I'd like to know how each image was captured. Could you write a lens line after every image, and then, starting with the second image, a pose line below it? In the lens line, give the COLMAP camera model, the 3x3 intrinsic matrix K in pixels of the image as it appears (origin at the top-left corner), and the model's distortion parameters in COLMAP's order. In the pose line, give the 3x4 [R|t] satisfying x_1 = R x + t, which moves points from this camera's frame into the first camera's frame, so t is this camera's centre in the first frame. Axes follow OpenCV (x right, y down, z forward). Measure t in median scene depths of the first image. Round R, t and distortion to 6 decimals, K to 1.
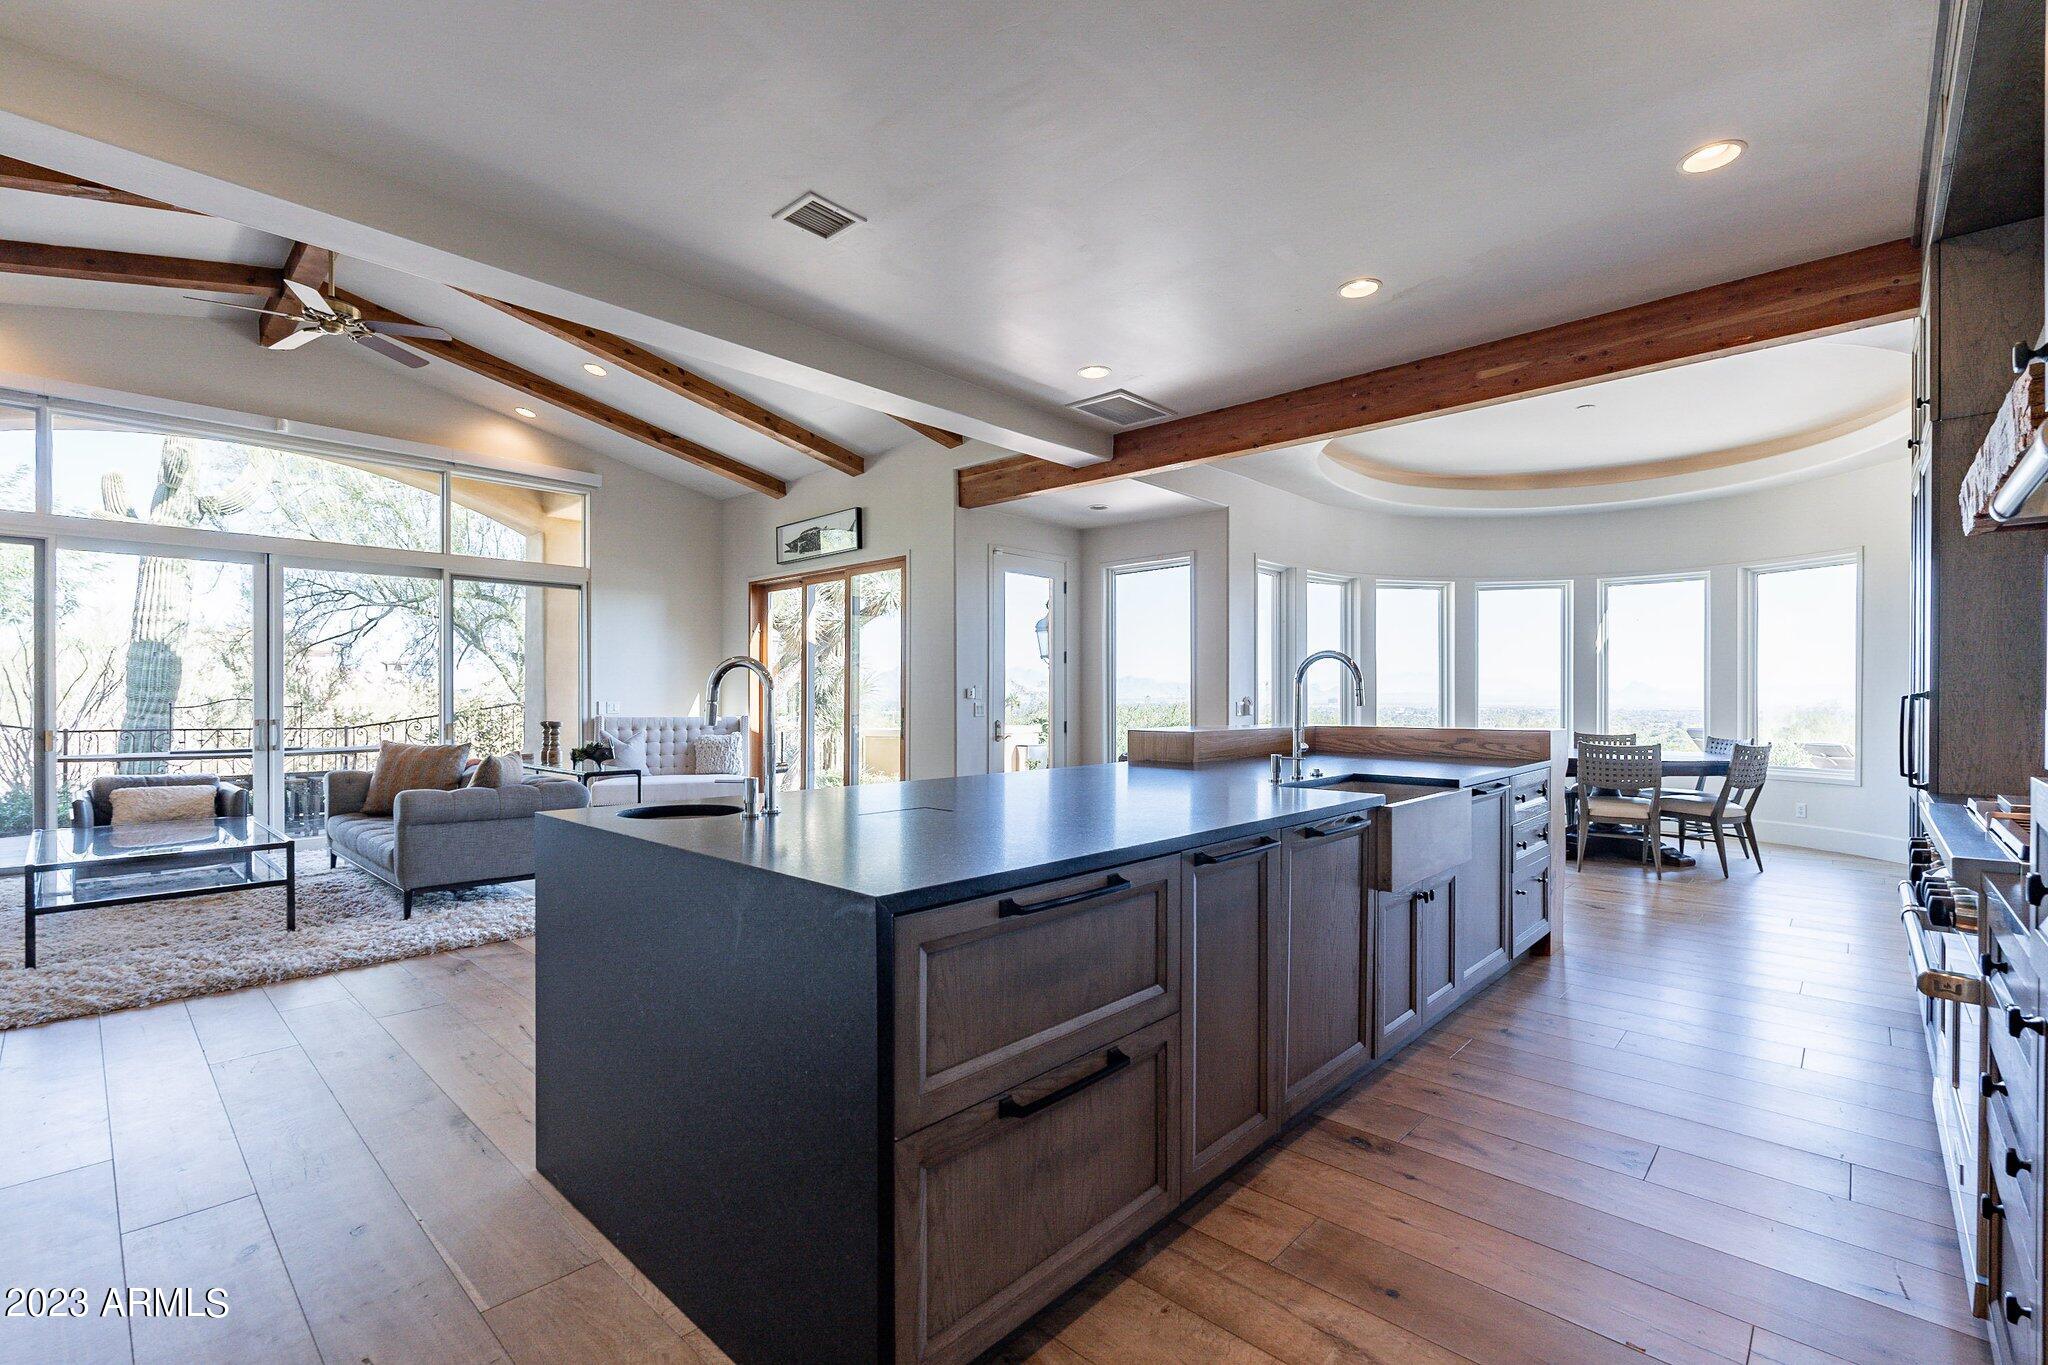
lens RADIAL K [[906.3, 0, 1011.3], [0, 906.3, 698.7], [0, 0, 1]] dist [-0.000892, -0.000455]
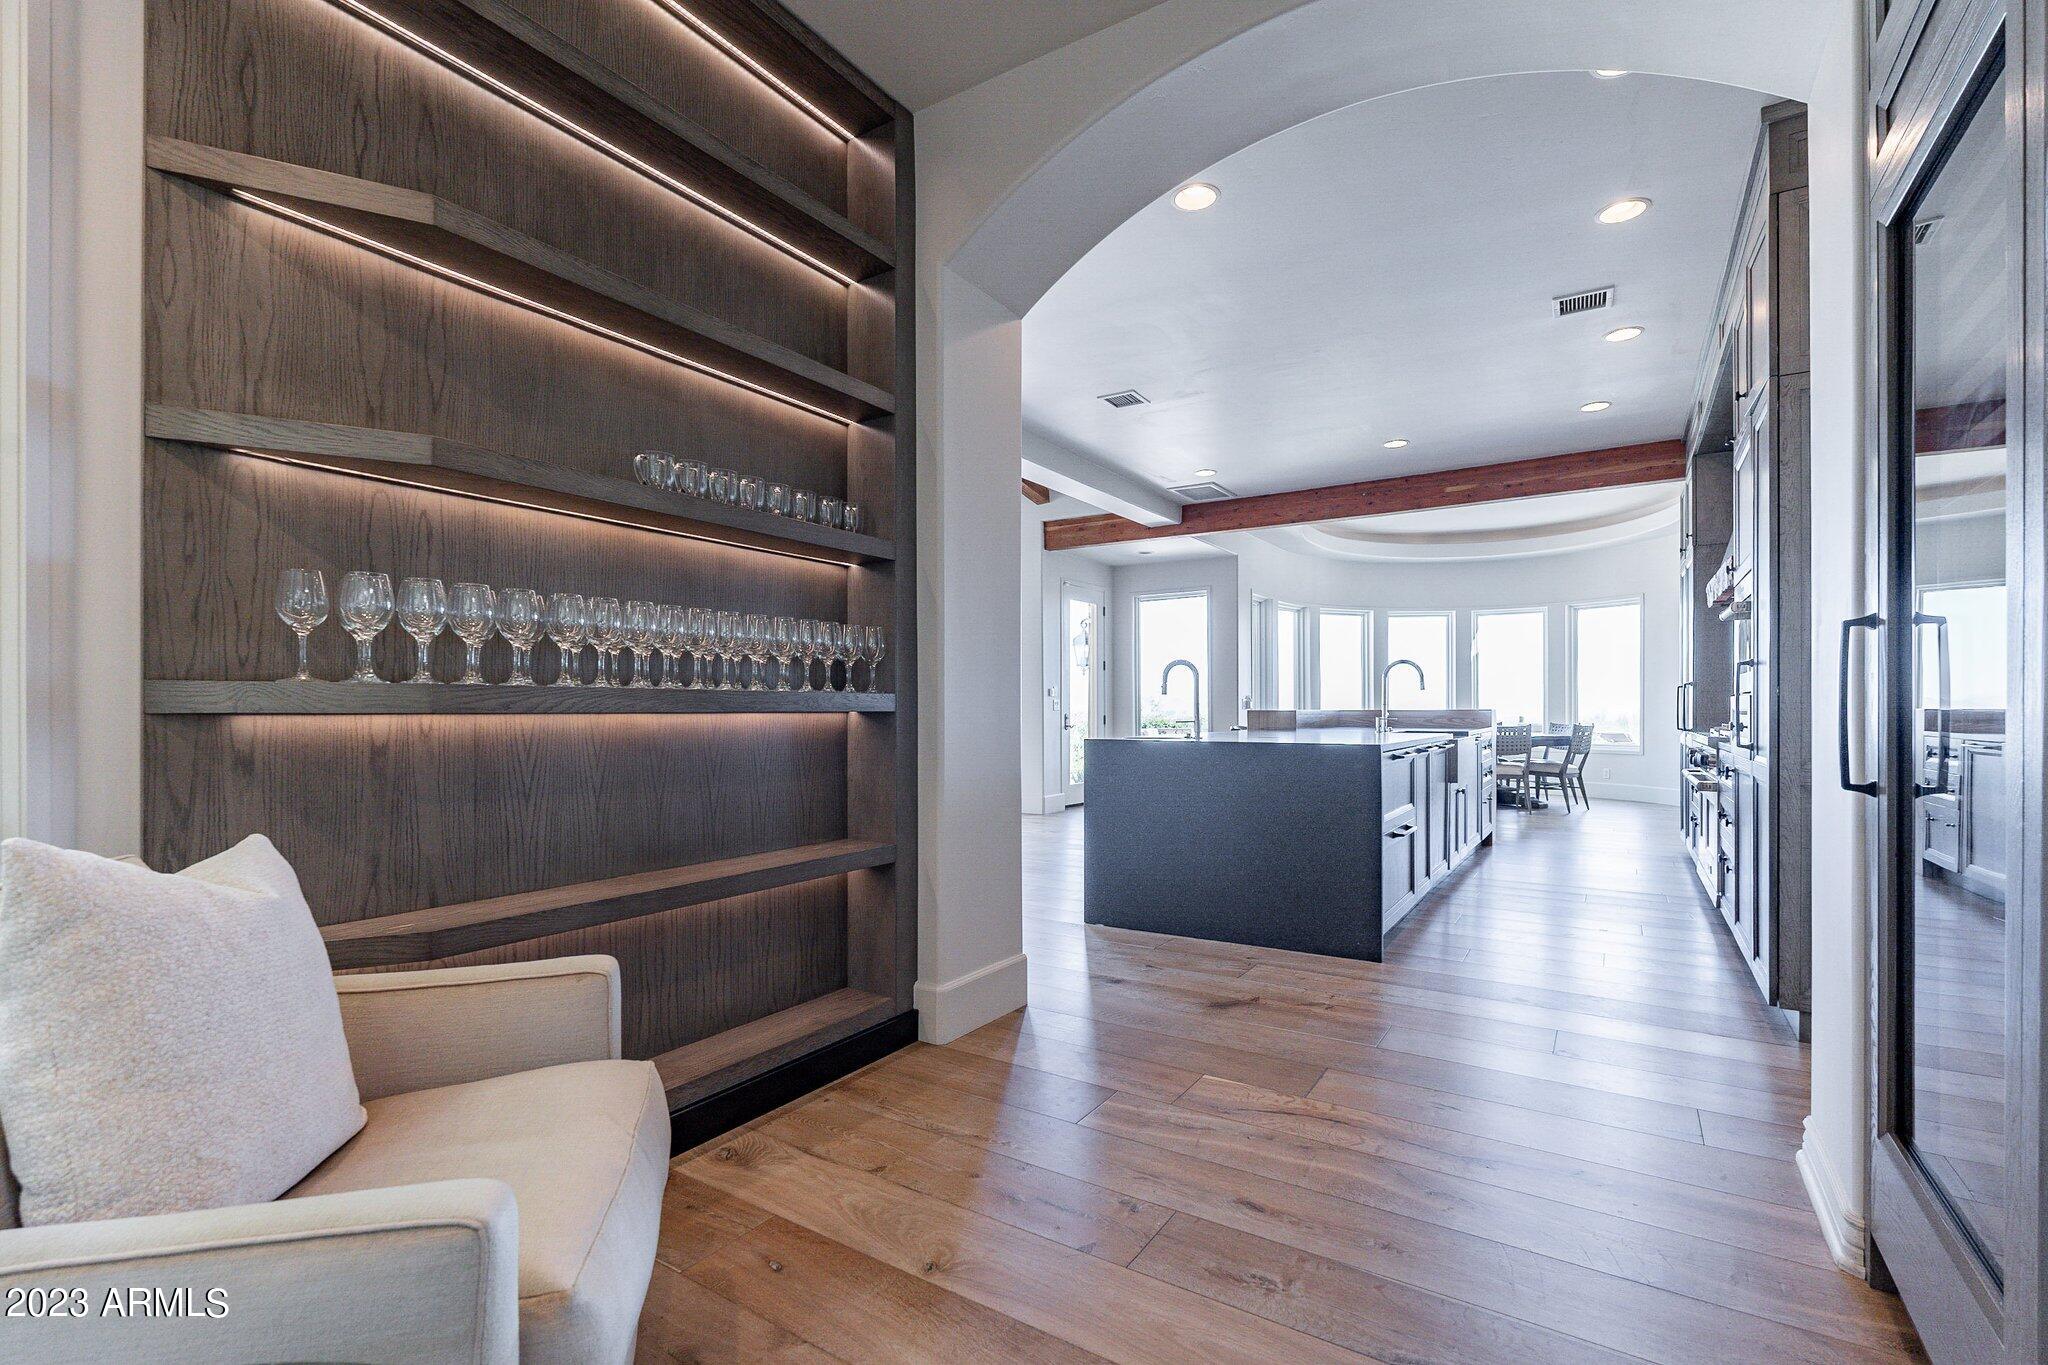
lens RADIAL K [[906.3, 0, 1028.4], [0, 906.3, 707.0], [0, 0, 1]] dist [-0.000892, -0.000455]
pose [[0.984650, -0.002872, 0.174515, -0.372700], [0.003605, 0.999986, -0.003884, 0.024759], [-0.174502, 0.004454, 0.984647, -0.340841]]
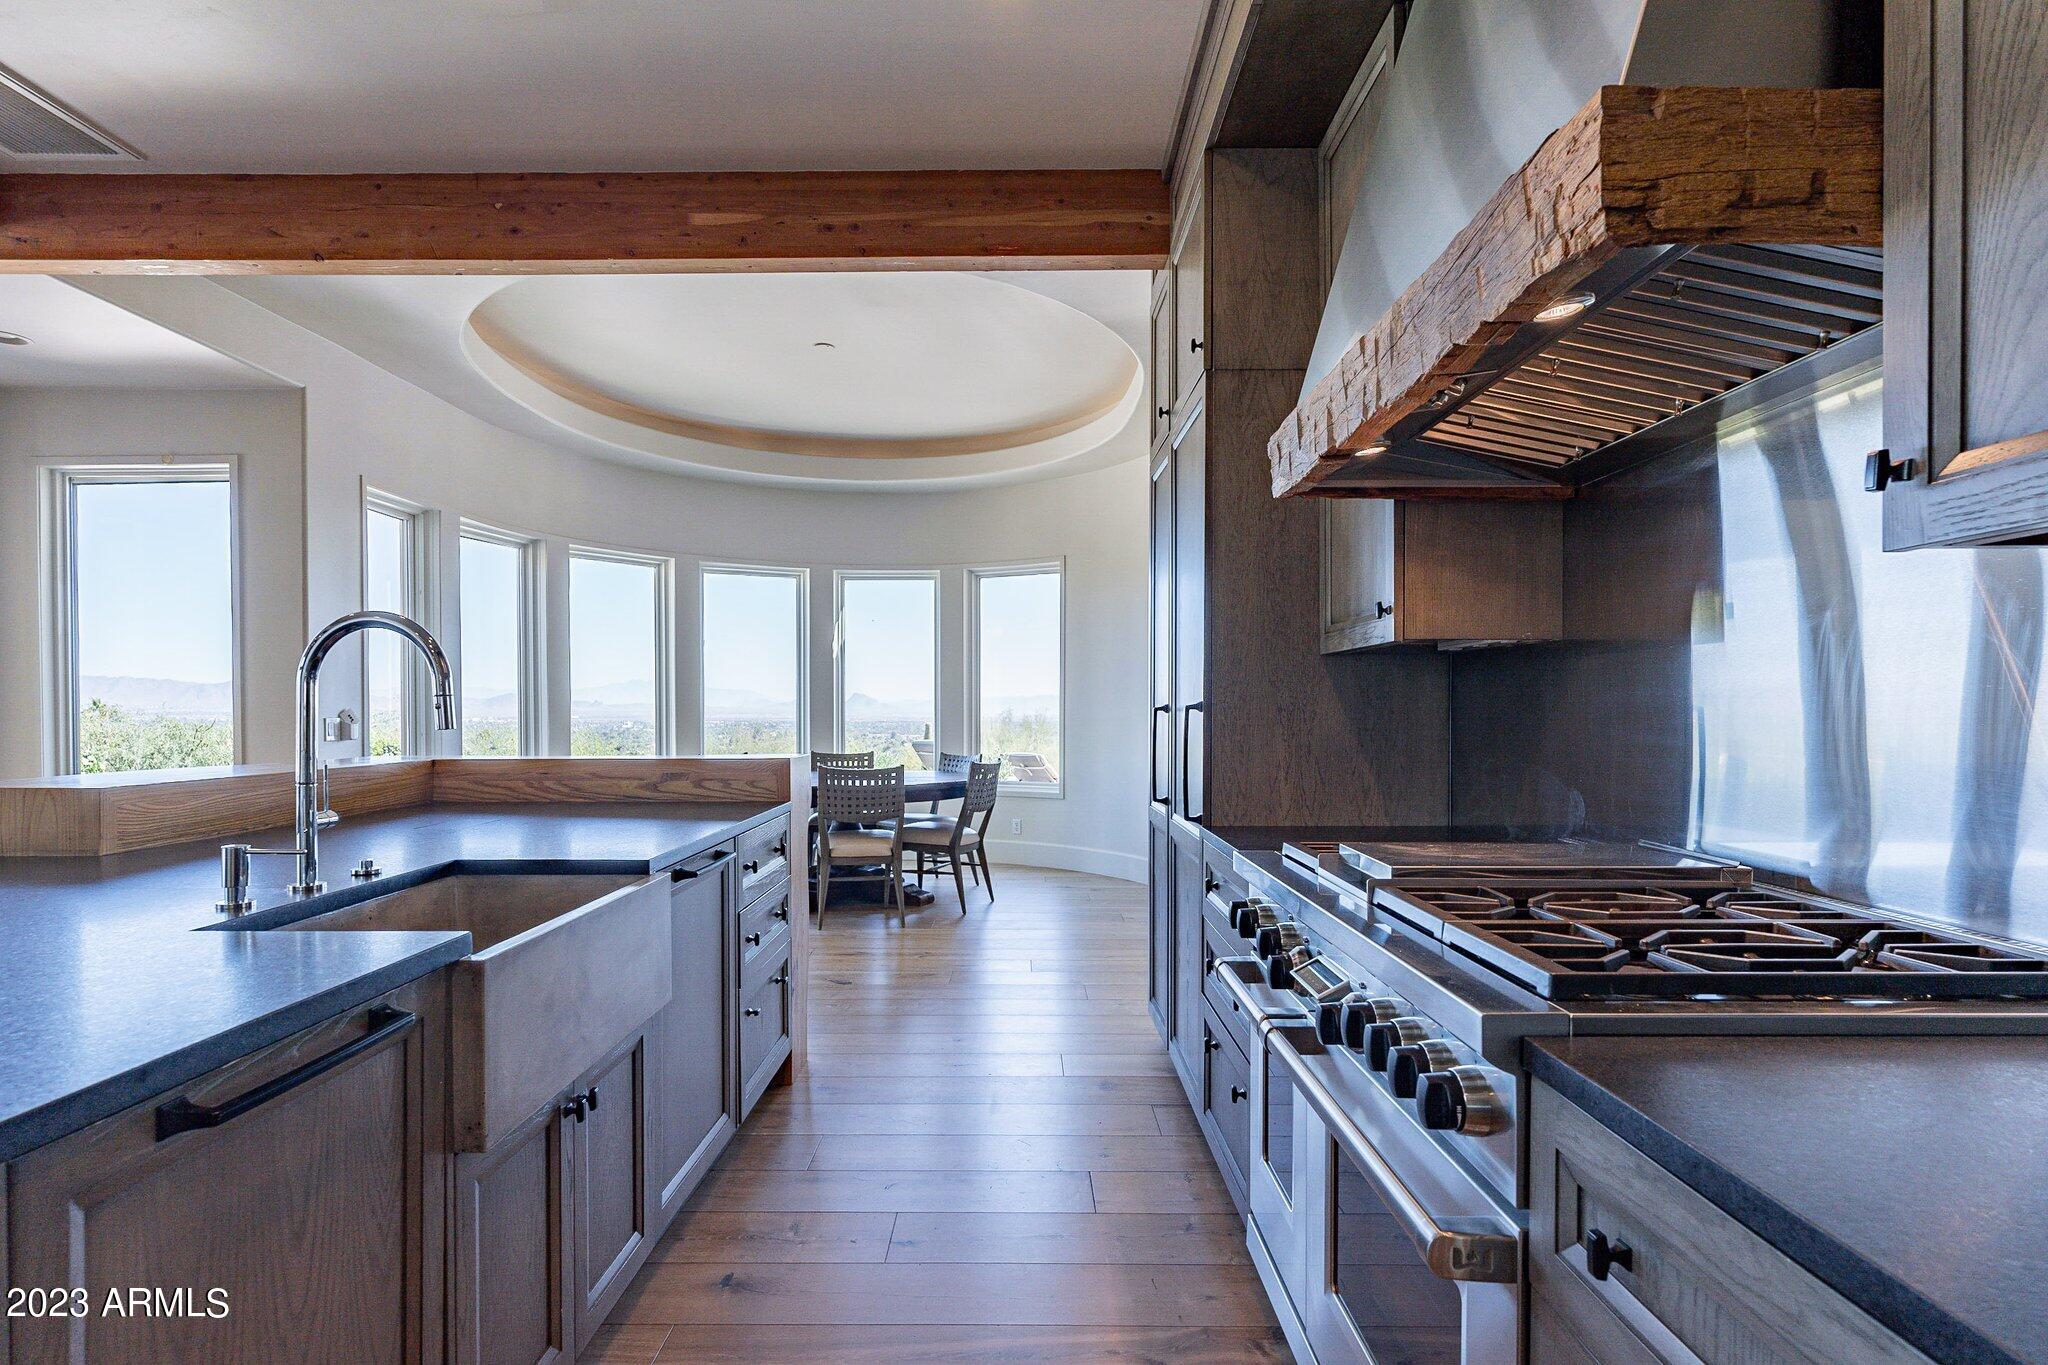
lens RADIAL K [[1095.2, 0, 1033.7], [0, 1095.2, 718.2], [0, 0, 1]] dist [-0.003555, 0.001135]
pose [[0.723268, -0.006896, 0.690533, 0.109463], [0.002987, 0.999972, 0.006858, -0.000253], [-0.690561, -0.002898, 0.723269, 0.191529]]
